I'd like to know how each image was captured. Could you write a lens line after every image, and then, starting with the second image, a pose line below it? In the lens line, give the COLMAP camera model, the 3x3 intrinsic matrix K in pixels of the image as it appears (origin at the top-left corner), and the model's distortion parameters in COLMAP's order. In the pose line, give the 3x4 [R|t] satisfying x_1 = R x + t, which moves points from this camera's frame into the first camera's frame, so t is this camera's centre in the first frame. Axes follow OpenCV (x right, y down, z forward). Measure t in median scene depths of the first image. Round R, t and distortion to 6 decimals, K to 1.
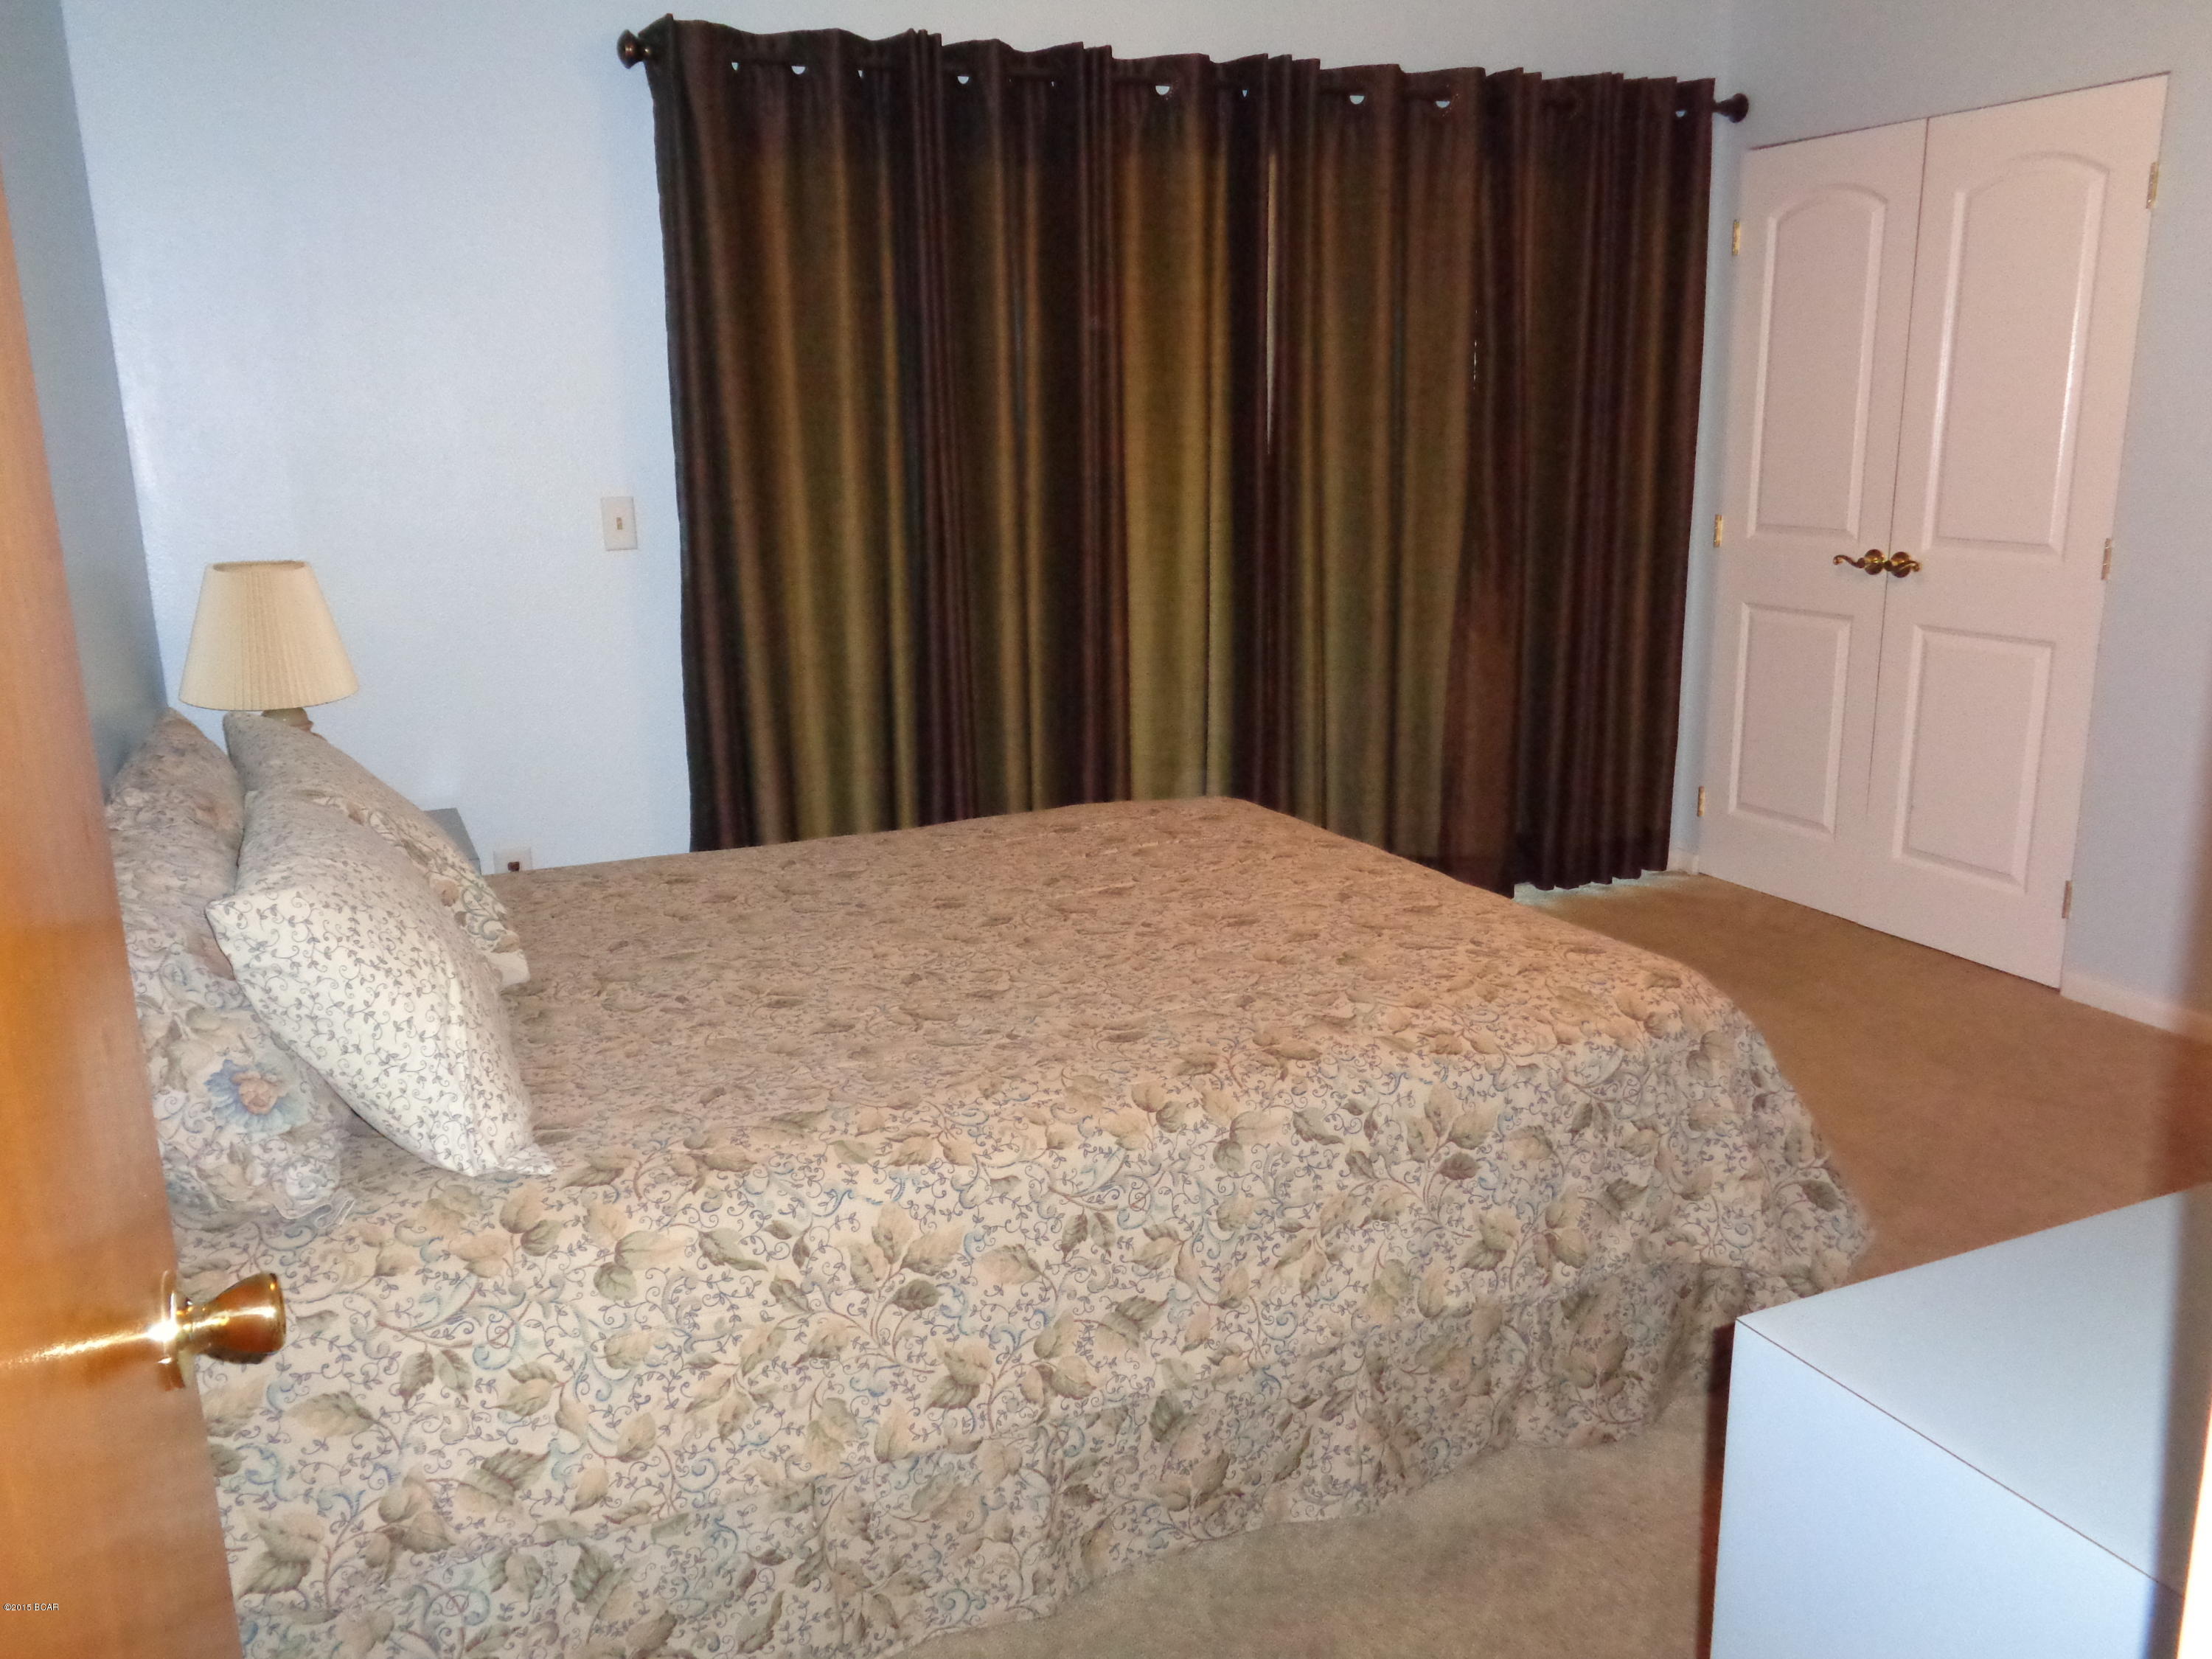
lens RADIAL K [[1749.5, 0, 1106.0], [0, 1749.5, 829.5], [0, 0, 1]] dist [0.000750, 0.005688]
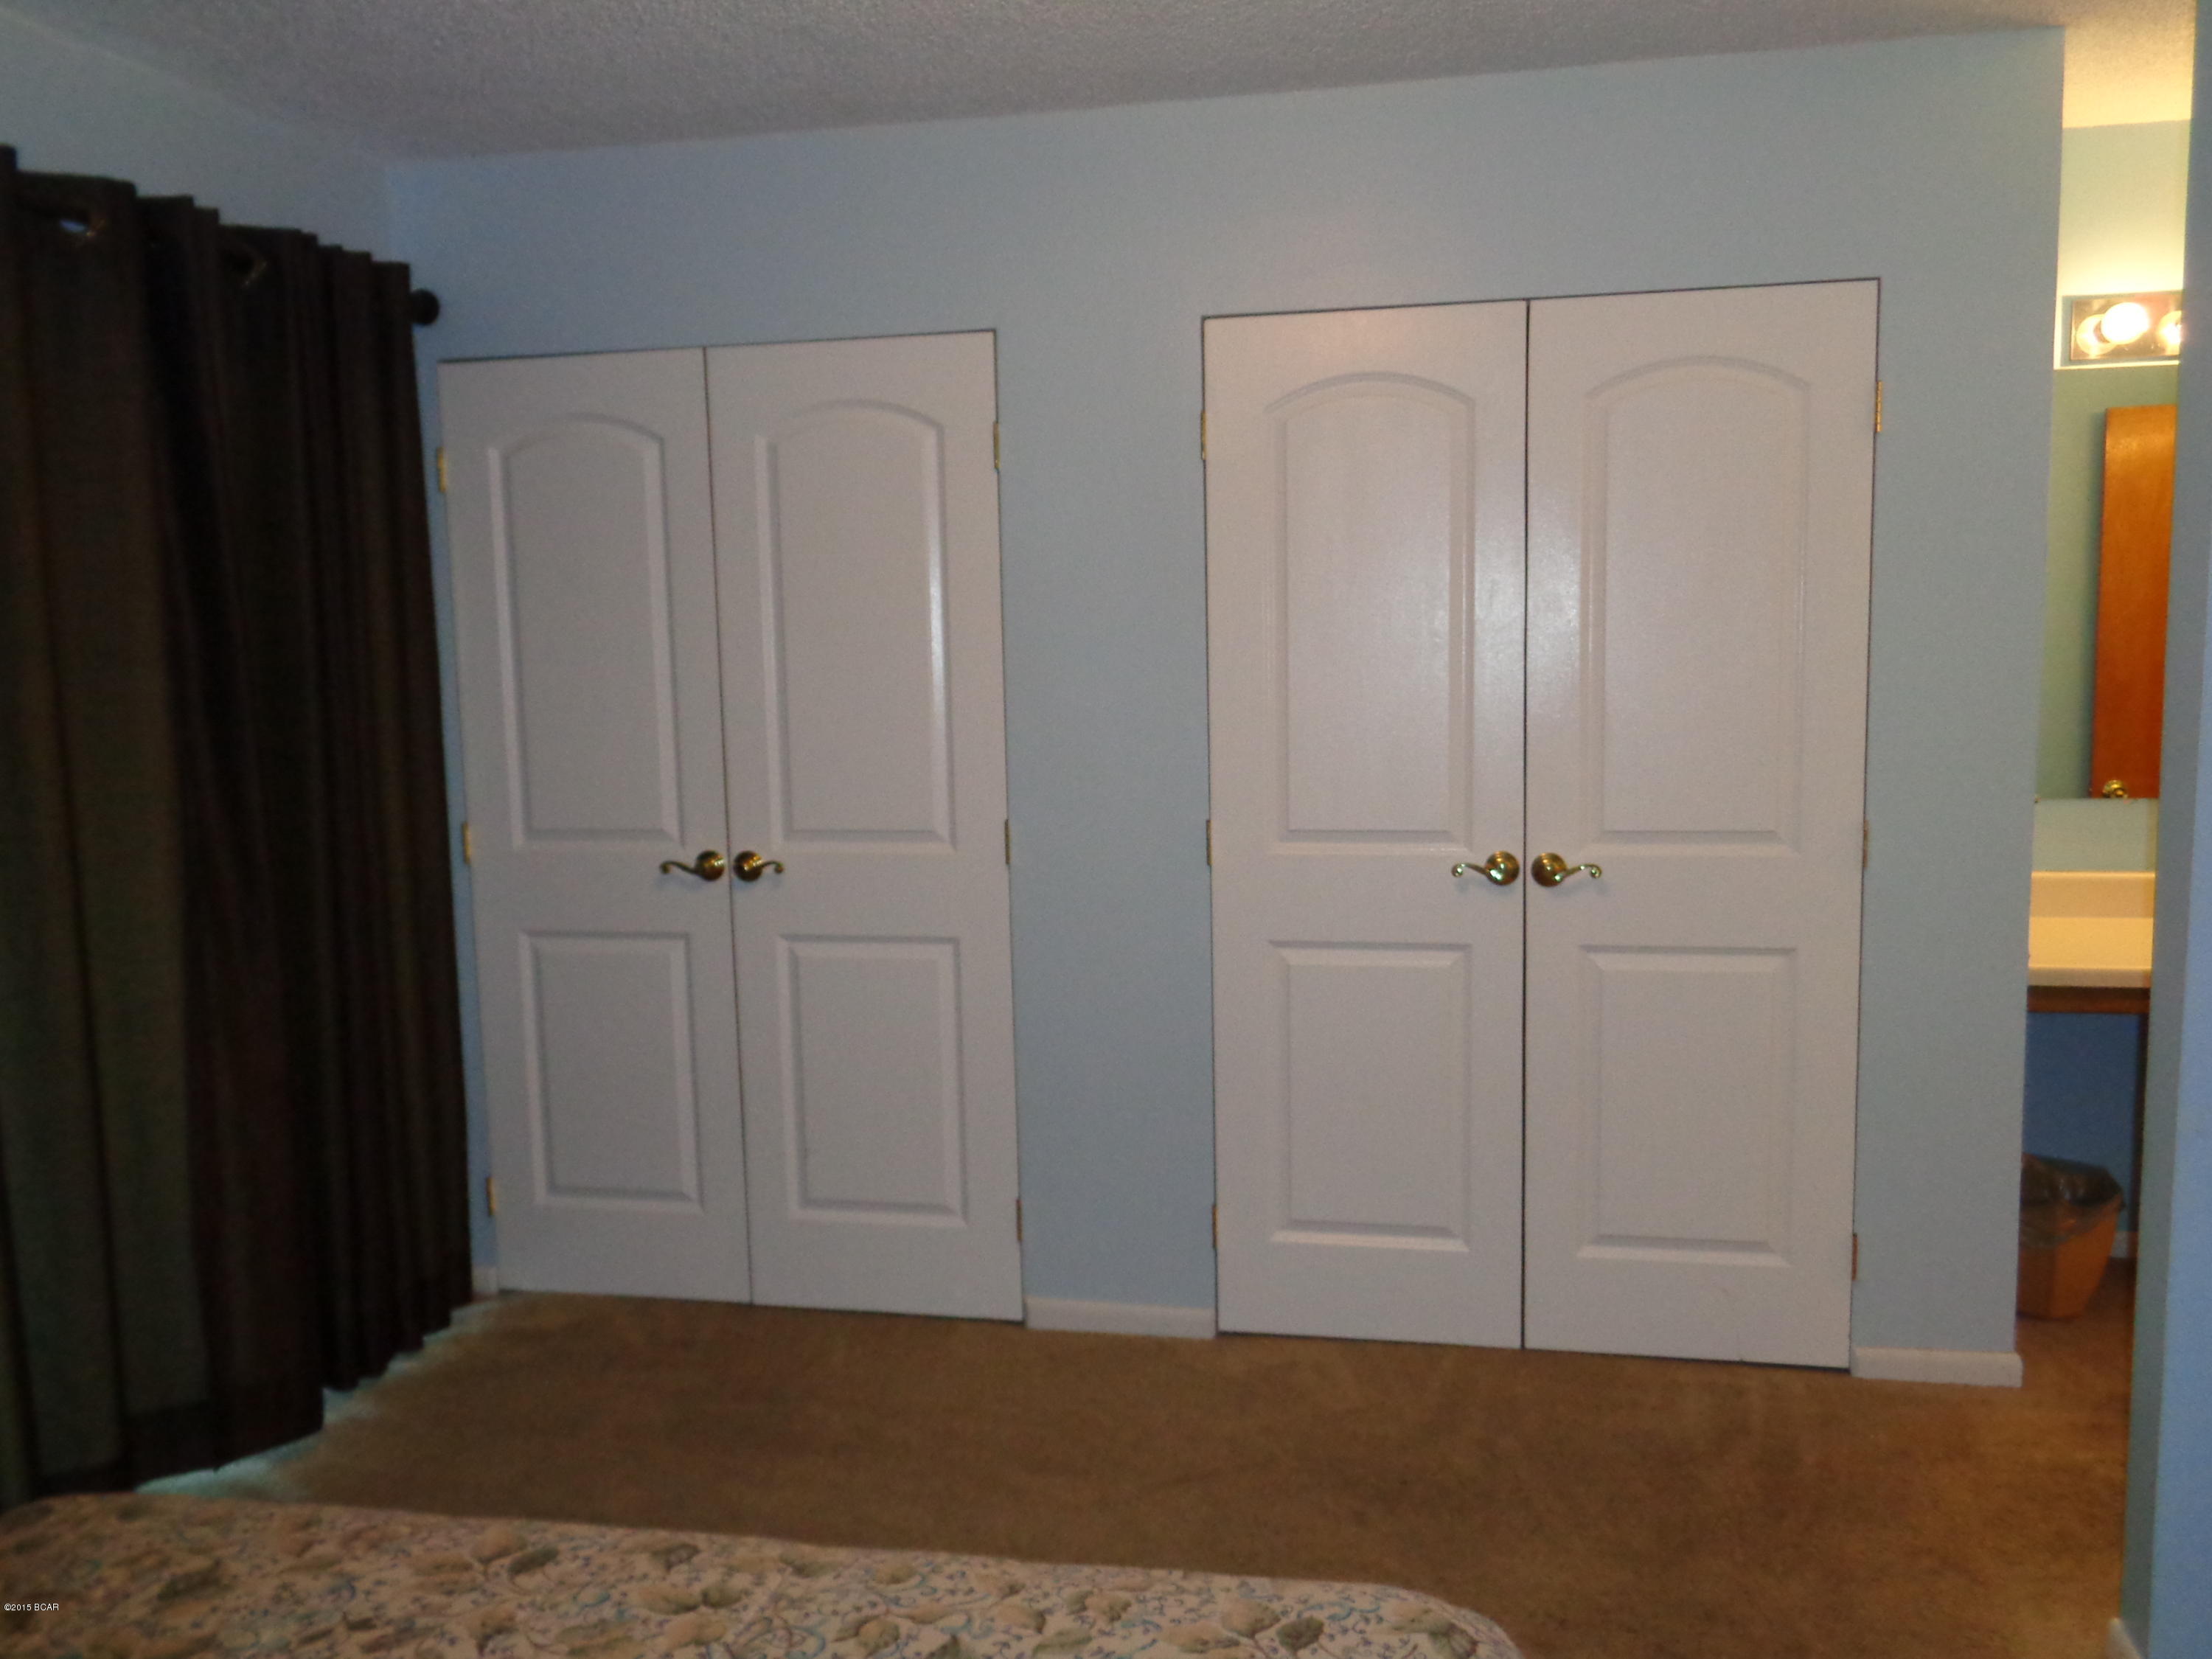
lens RADIAL K [[1863.5, 0, 1097.4], [0, 1863.5, 884.3], [0, 0, 1]] dist [0.000641, -0.001248]
pose [[0.591519, -0.095610, 0.800602, -0.157465], [0.201505, 0.978966, -0.031970, -0.081868], [-0.780706, 0.180236, 0.598342, 0.343474]]
